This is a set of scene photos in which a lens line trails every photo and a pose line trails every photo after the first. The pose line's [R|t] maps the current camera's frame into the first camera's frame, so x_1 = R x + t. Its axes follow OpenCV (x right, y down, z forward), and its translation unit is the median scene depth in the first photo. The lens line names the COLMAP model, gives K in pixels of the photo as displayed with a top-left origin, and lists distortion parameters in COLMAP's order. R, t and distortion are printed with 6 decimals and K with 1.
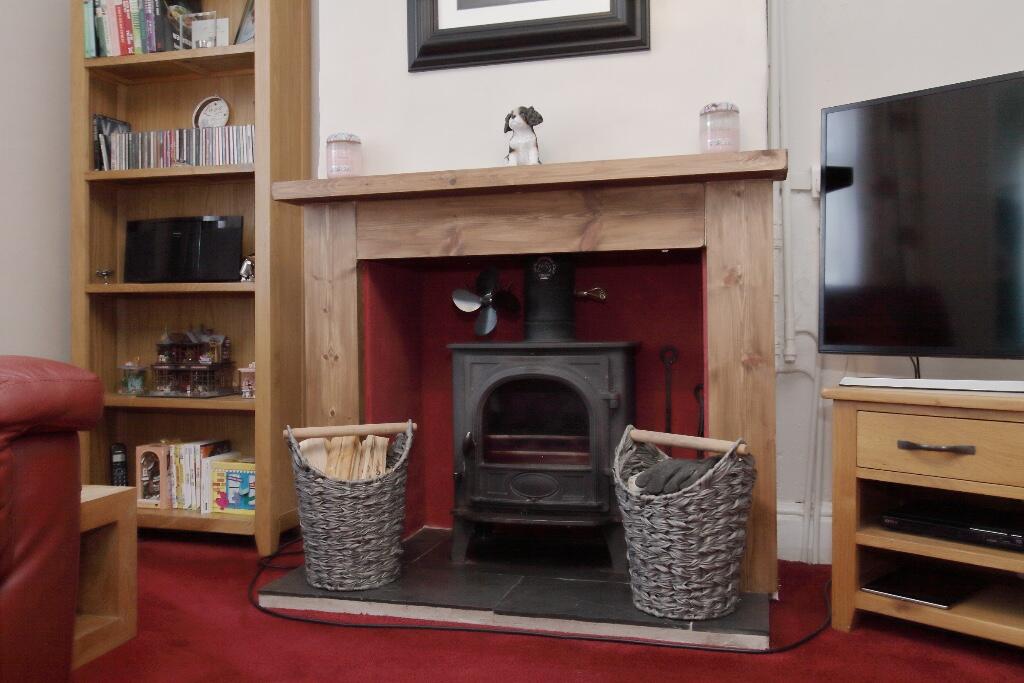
lens RADIAL K [[892.1, 0, 513.1], [0, 892.1, 339.2], [0, 0, 1]] dist [-0.015055, 0.008537]
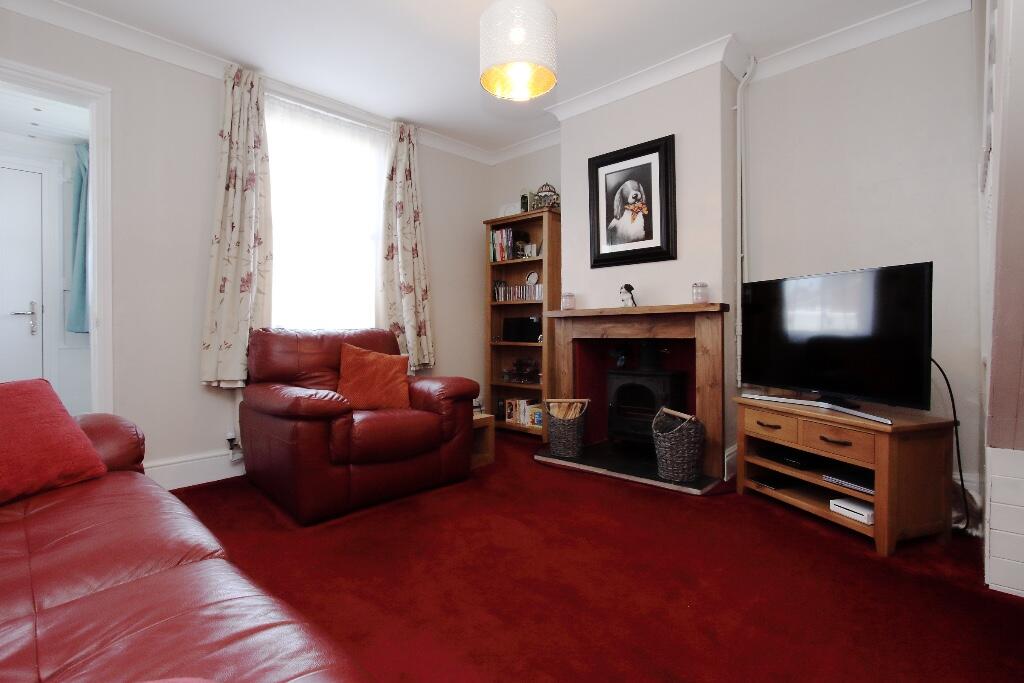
lens RADIAL K [[495.2, 0, 516.7], [0, 495.2, 336.1], [0, 0, 1]] dist [-0.001170, 0.001583]
pose [[0.895231, 0.006520, -0.445555, 0.358180], [-0.004881, 0.999976, 0.004826, -0.104938], [0.445576, -0.002145, 0.895241, -0.450999]]
